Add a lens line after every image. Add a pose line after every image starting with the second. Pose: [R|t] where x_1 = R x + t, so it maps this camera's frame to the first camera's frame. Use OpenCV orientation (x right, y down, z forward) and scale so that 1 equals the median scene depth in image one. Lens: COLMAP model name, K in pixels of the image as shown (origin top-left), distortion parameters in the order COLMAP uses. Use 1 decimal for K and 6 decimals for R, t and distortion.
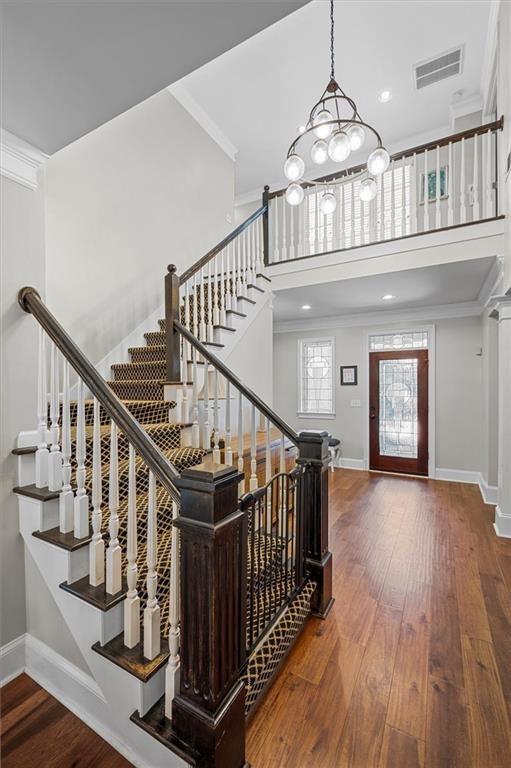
lens RADIAL K [[334.3, 0, 253.7], [0, 334.3, 386.6], [0, 0, 1]] dist [-0.001928, -0.000032]
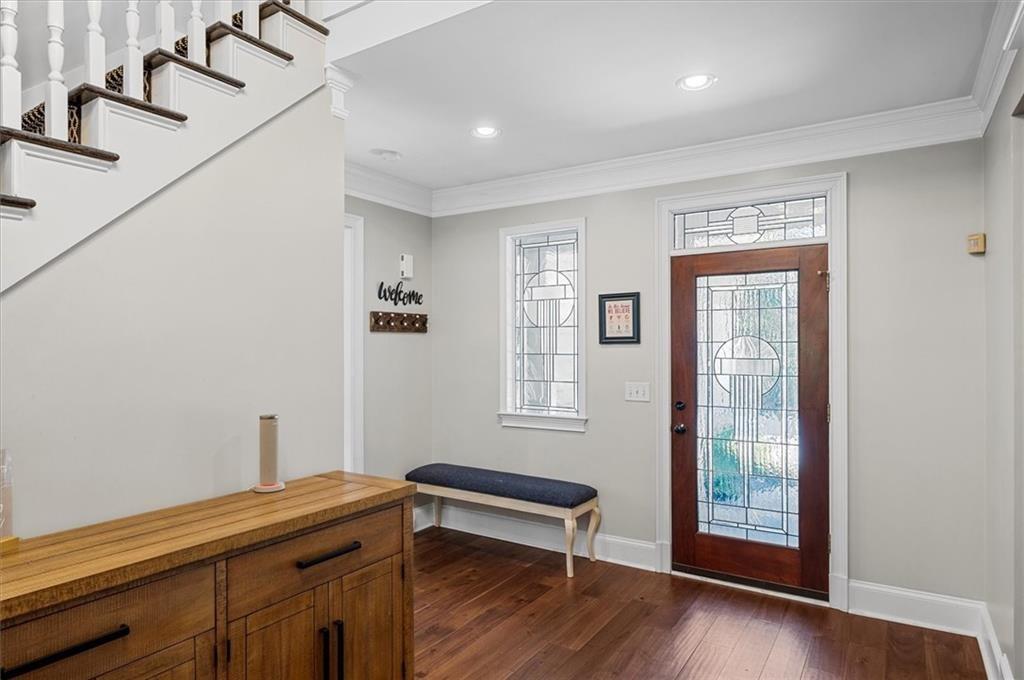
lens RADIAL K [[600.9, 0, 512.4], [0, 600.9, 340.8], [0, 0, 1]] dist [-0.002589, 0.000881]
pose [[0.998326, 0.000325, -0.057841, 0.208511], [-0.000818, 0.999963, -0.008505, -0.001915], [0.057836, 0.008539, 0.998290, 0.319728]]
